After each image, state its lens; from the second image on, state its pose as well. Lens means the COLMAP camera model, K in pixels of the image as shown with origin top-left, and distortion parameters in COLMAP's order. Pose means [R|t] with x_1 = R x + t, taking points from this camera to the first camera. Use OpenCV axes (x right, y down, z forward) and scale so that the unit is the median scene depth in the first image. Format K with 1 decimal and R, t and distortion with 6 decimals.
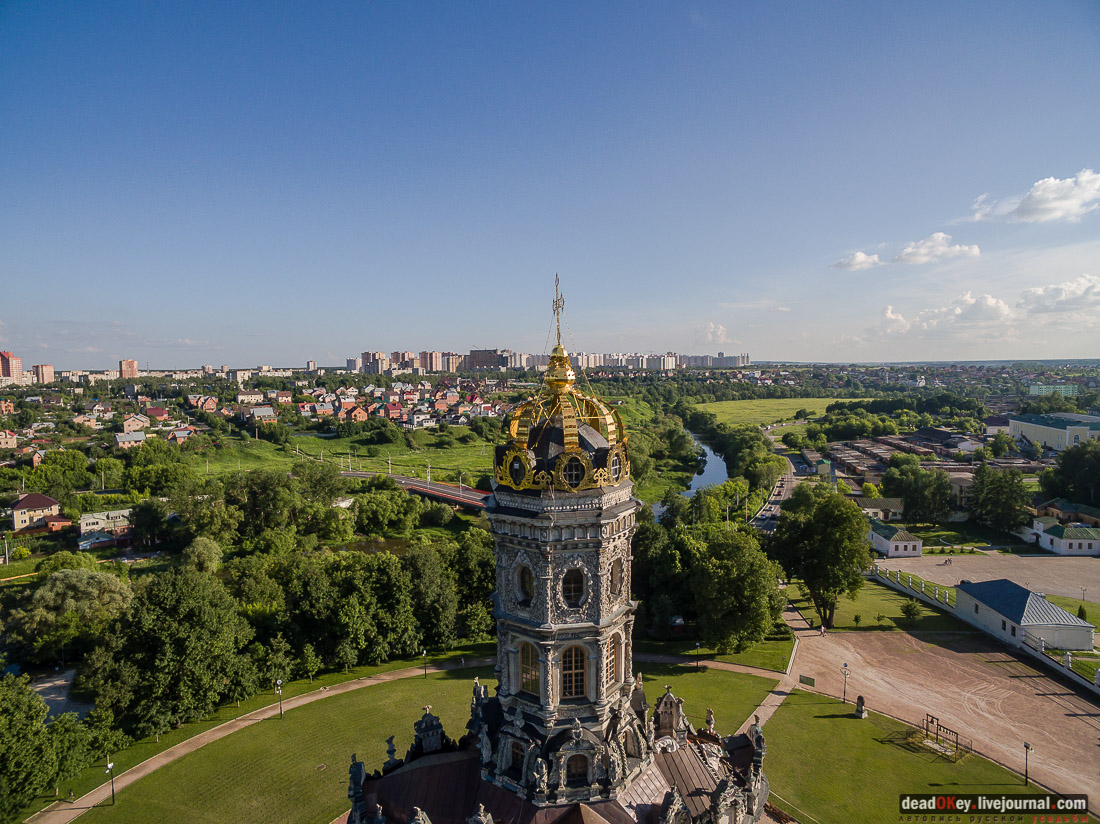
lens RADIAL K [[636.2, 0, 547.9], [0, 636.2, 410.6], [0, 0, 1]] dist [-0.125041, 0.087767]
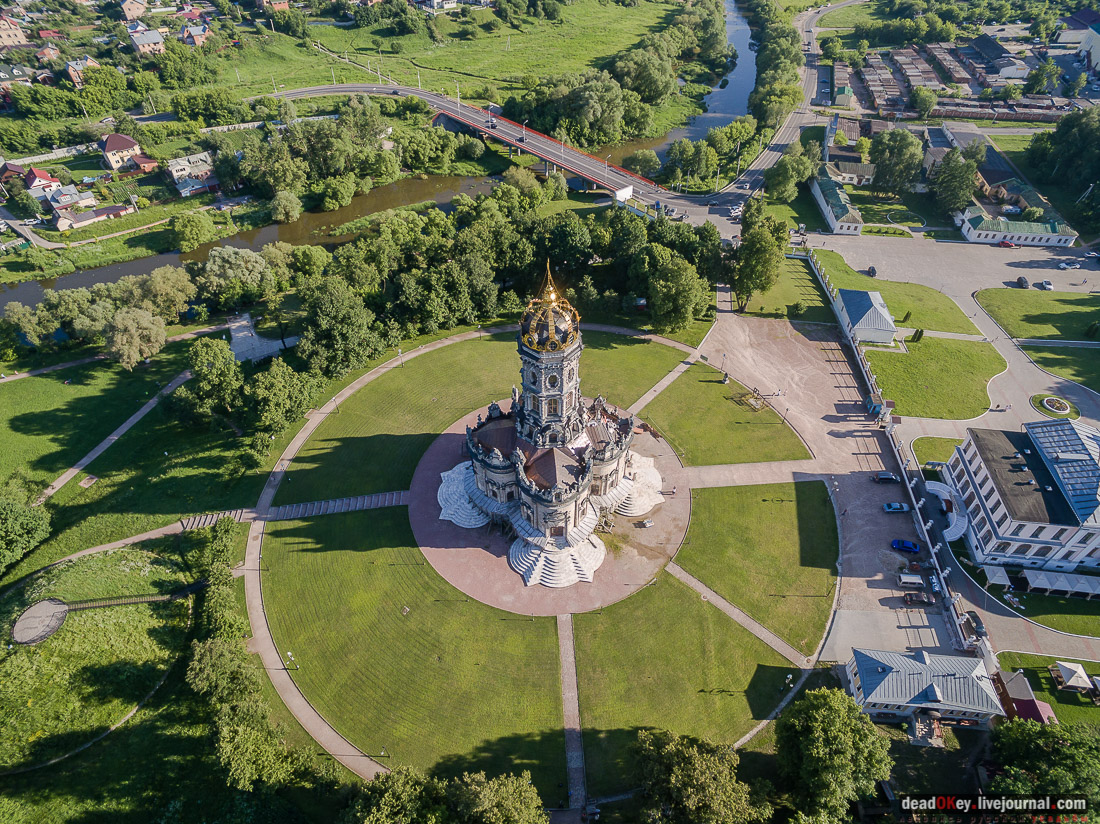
lens RADIAL K [[640.8, 0, 547.5], [0, 640.8, 418.1], [0, 0, 1]] dist [-0.127823, 0.090071]
pose [[0.998808, 0.038821, -0.029578, 0.017173], [-0.010617, 0.764358, 0.644705, -0.214528], [0.047636, -0.643623, 0.763859, -0.181045]]
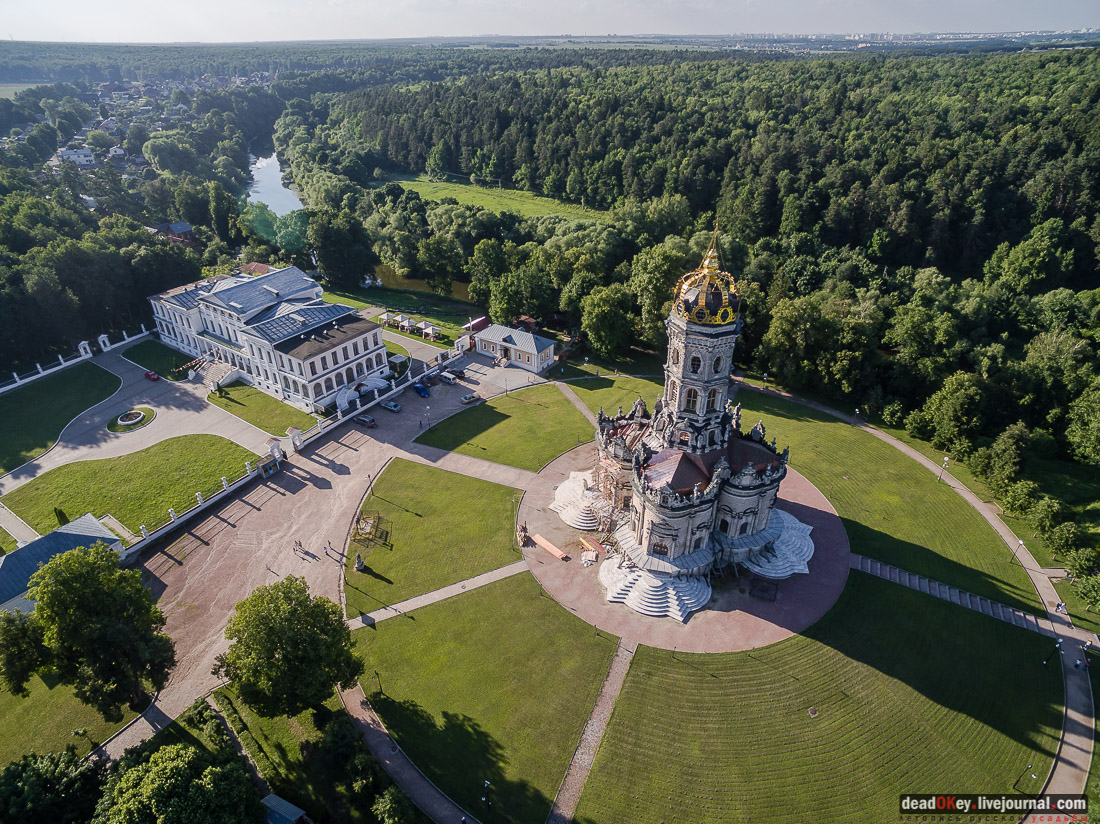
lens RADIAL K [[640.8, 0, 547.5], [0, 640.8, 418.1], [0, 0, 1]] dist [-0.127823, 0.090071]
pose [[-0.862888, -0.247288, 0.440765, -0.097423], [0.054733, 0.821265, 0.567916, -0.149442], [-0.502423, 0.514172, -0.695125, 0.528536]]
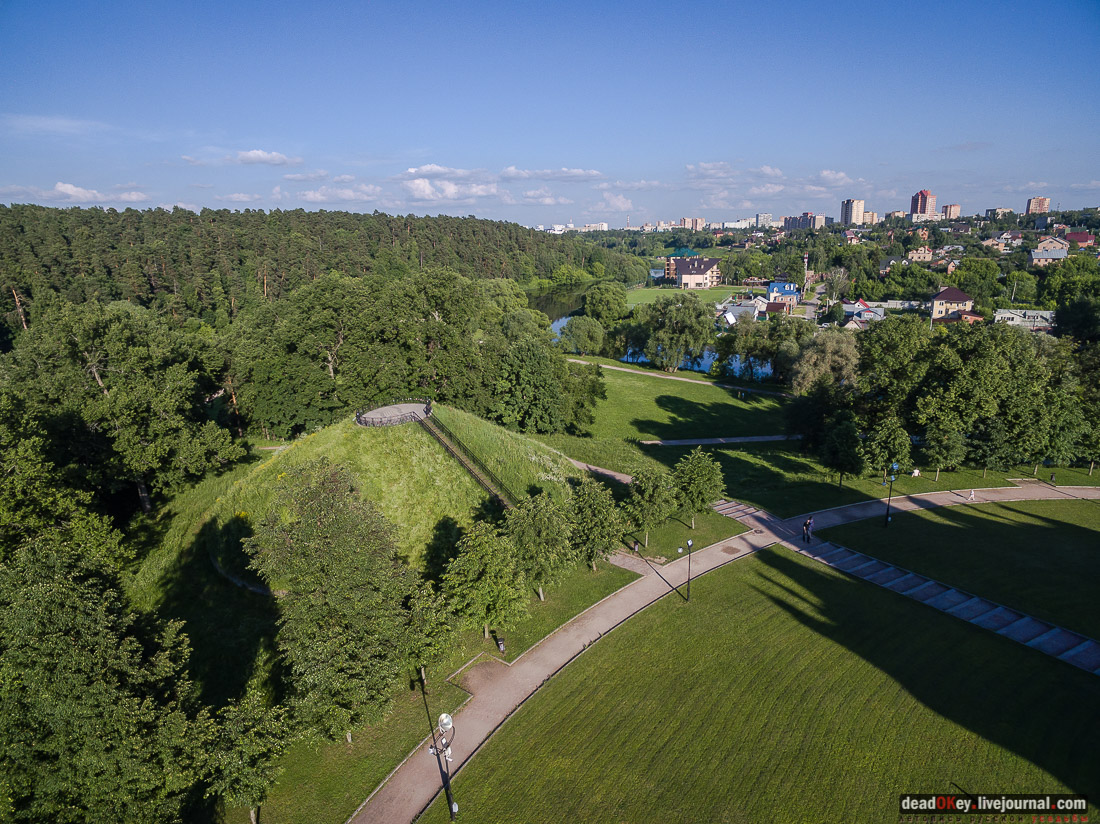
lens RADIAL K [[636.2, 0, 547.9], [0, 636.2, 410.6], [0, 0, 1]] dist [-0.125041, 0.087767]
pose [[0.319228, 0.257613, -0.911992, -0.074375], [-0.037812, 0.965040, 0.259362, 0.101652], [0.946923, -0.048311, 0.317808, 0.015762]]
